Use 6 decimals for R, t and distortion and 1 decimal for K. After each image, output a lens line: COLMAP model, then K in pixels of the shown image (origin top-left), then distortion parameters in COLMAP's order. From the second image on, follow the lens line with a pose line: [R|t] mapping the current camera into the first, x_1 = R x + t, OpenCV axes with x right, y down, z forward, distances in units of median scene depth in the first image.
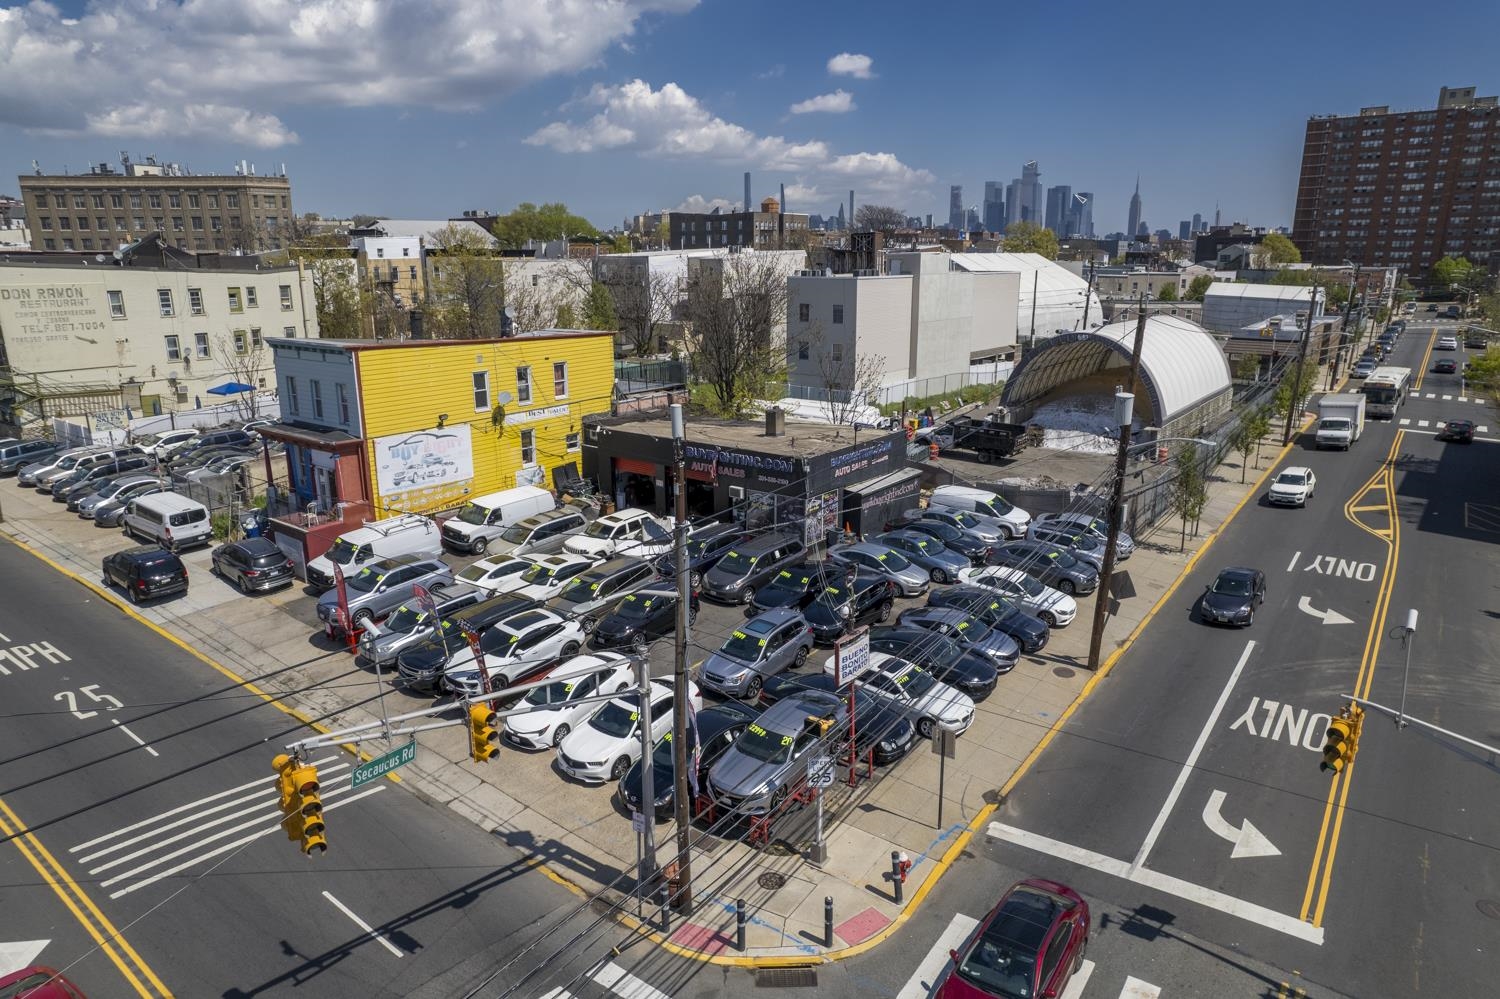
lens RADIAL K [[965.7, 0, 750.0], [0, 965.7, 499.5], [0, 0, 1]] dist [-0.074753, 0.070697]
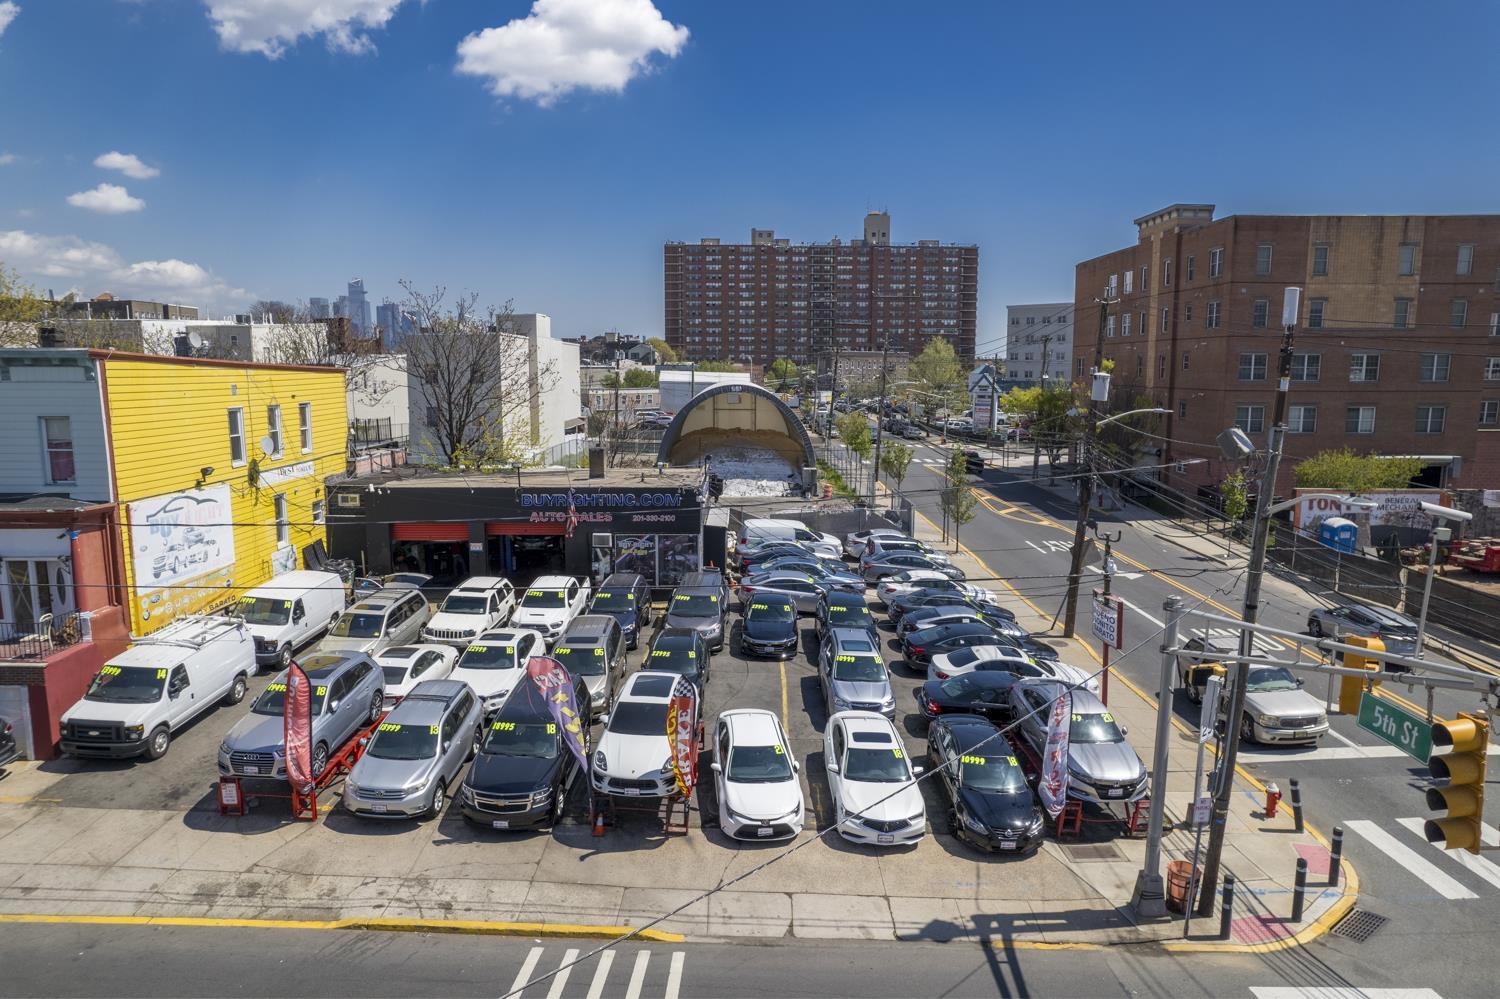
lens RADIAL K [[965.7, 0, 750.0], [0, 965.7, 499.5], [0, 0, 1]] dist [-0.074753, 0.070697]
pose [[0.788784, -0.076678, 0.609869, -0.427005], [0.148197, 0.986643, -0.067622, 0.033661], [-0.596538, 0.143720, 0.789612, 0.259976]]
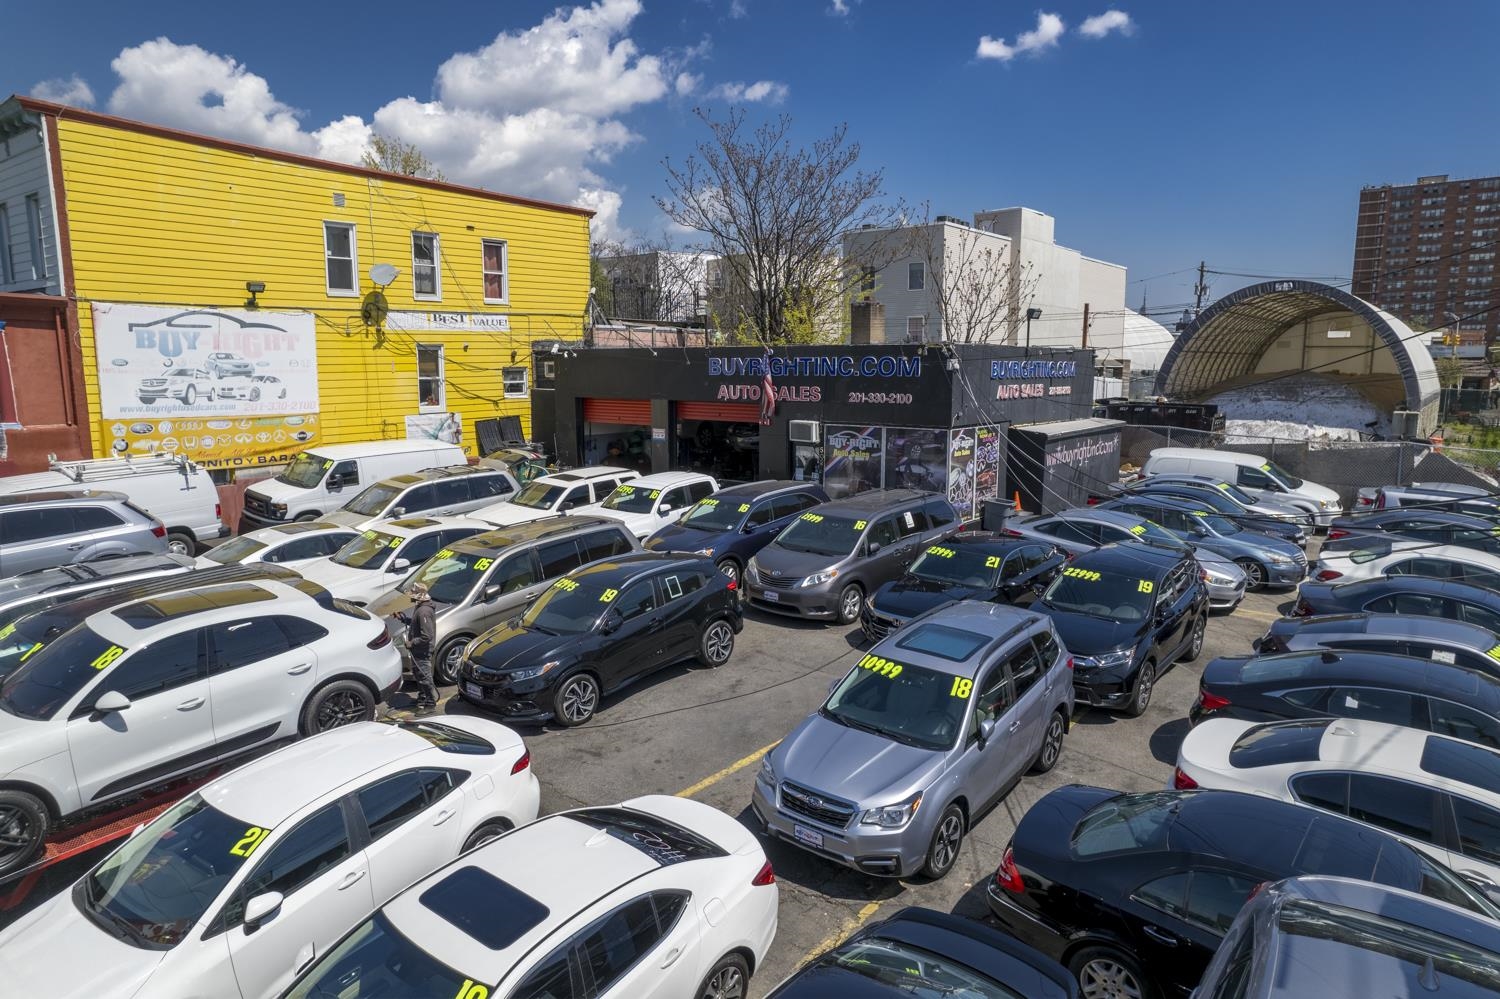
lens RADIAL K [[965.7, 0, 750.0], [0, 965.7, 499.5], [0, 0, 1]] dist [-0.074753, 0.070697]
pose [[0.999890, 0.006962, -0.013091, -0.036689], [-0.008357, 0.993924, -0.109754, 0.087727], [0.012248, 0.109851, 0.993873, 0.491804]]
